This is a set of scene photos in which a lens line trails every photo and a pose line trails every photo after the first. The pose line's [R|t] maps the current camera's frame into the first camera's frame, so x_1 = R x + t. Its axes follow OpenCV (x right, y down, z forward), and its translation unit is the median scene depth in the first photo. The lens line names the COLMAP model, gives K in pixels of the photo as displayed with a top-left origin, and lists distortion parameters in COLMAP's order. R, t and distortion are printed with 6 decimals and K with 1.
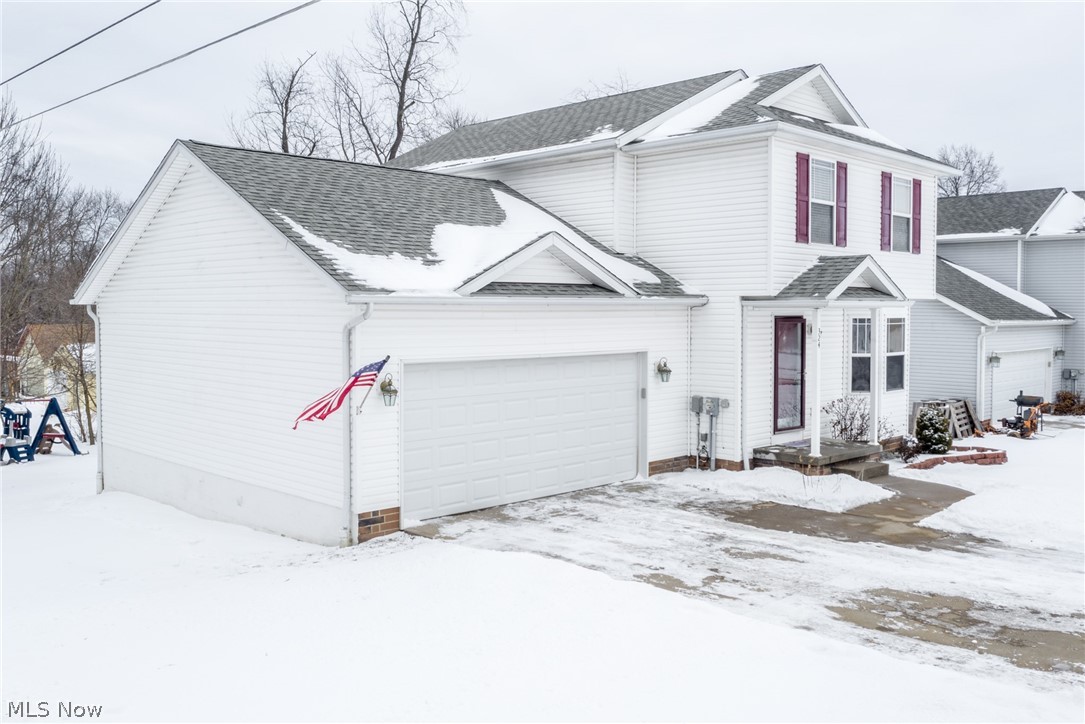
lens RADIAL K [[959.2, 0, 545.0], [0, 959.2, 352.2], [0, 0, 1]] dist [-0.069435, 0.001293]
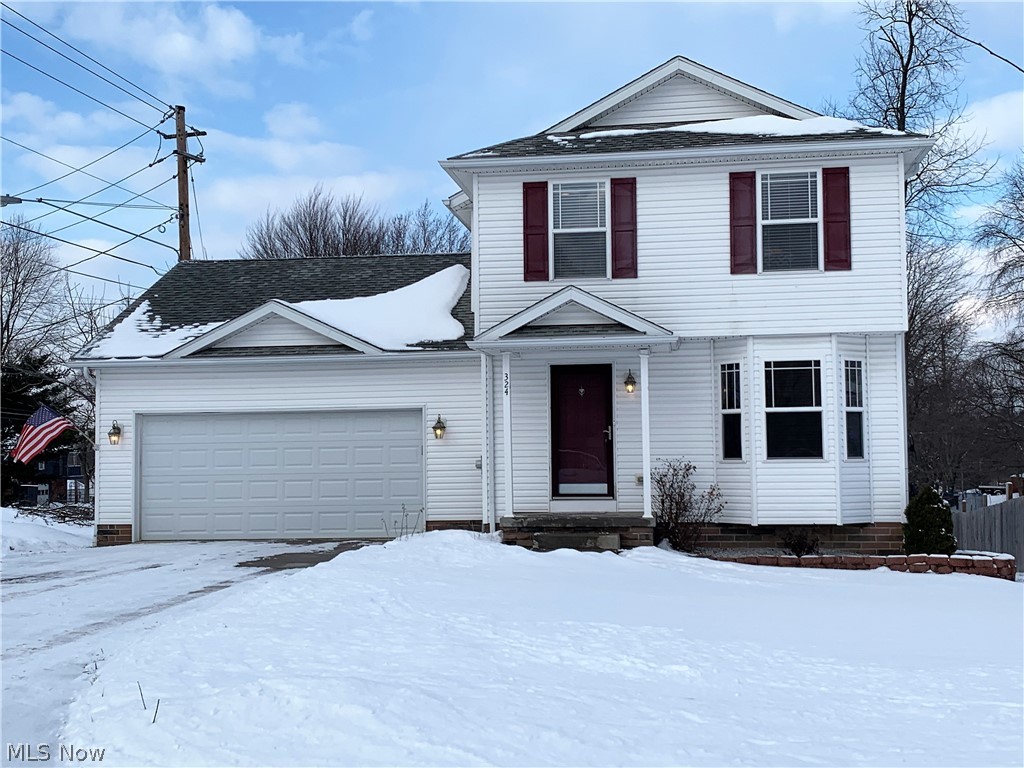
lens RADIAL K [[1266.2, 0, 511.3], [0, 1266.2, 379.9], [0, 0, 1]] dist [0.076270, 0.000000]
pose [[0.611192, -0.051880, -0.789780, 1.050486], [-0.021762, 0.996371, -0.082292, 0.067173], [0.791183, 0.067484, 0.607845, 0.235290]]
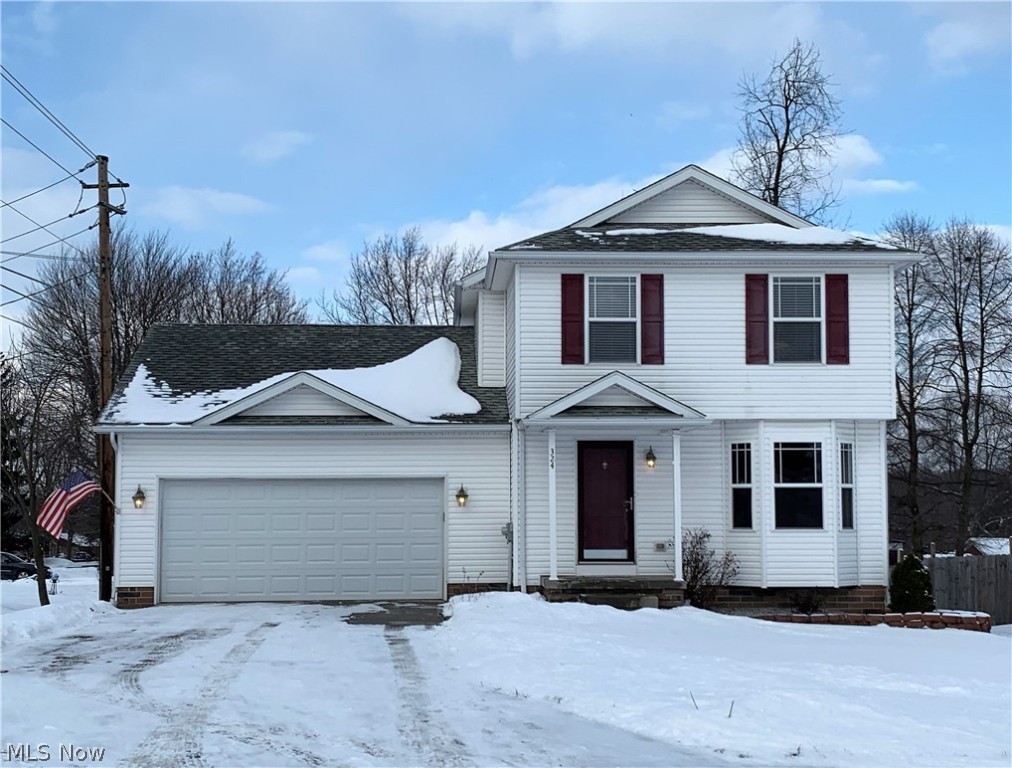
lens RADIAL K [[1395.6, 0, 498.1], [0, 1395.6, 411.6], [0, 0, 1]] dist [0.089115, 0.000000]
pose [[0.745282, -0.046832, -0.665103, 1.029769], [-0.026890, 0.994607, -0.100165, 0.070408], [0.666207, 0.092536, 0.740004, -0.095886]]
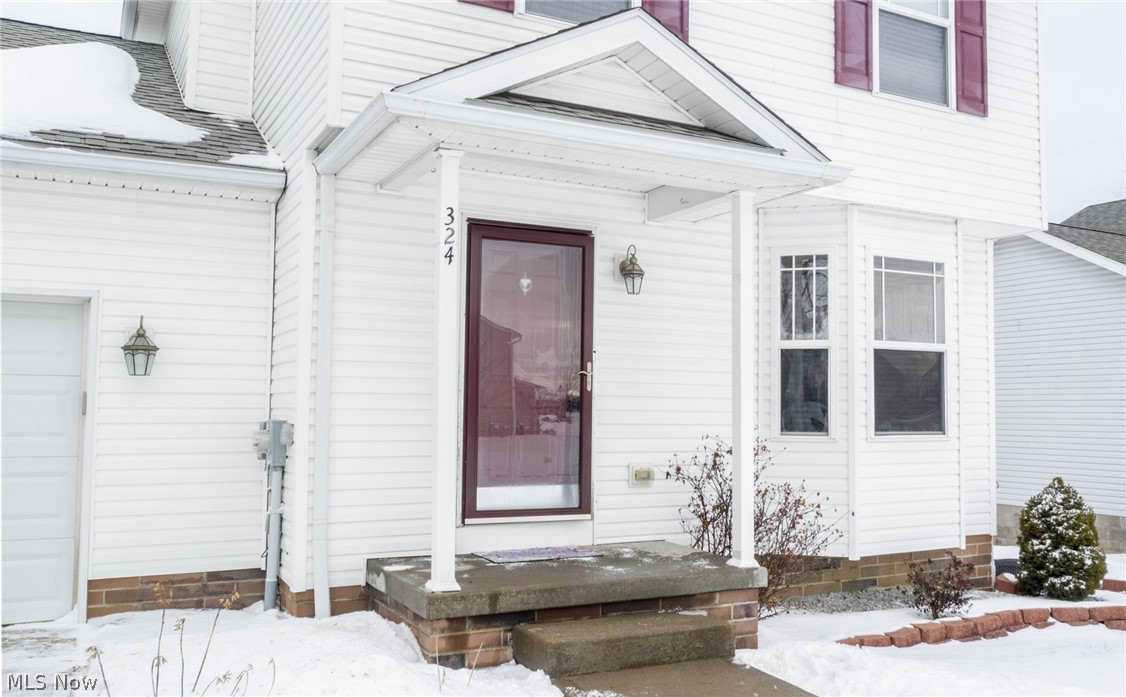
lens RADIAL K [[995.8, 0, 644.6], [0, 995.8, 350.6], [0, 0, 1]] dist [-0.021697, -0.023642]
pose [[0.969301, -0.008519, -0.245731, 0.376056], [-0.017368, 0.994531, -0.102987, 0.051912], [0.245264, 0.104093, 0.963852, 0.577466]]
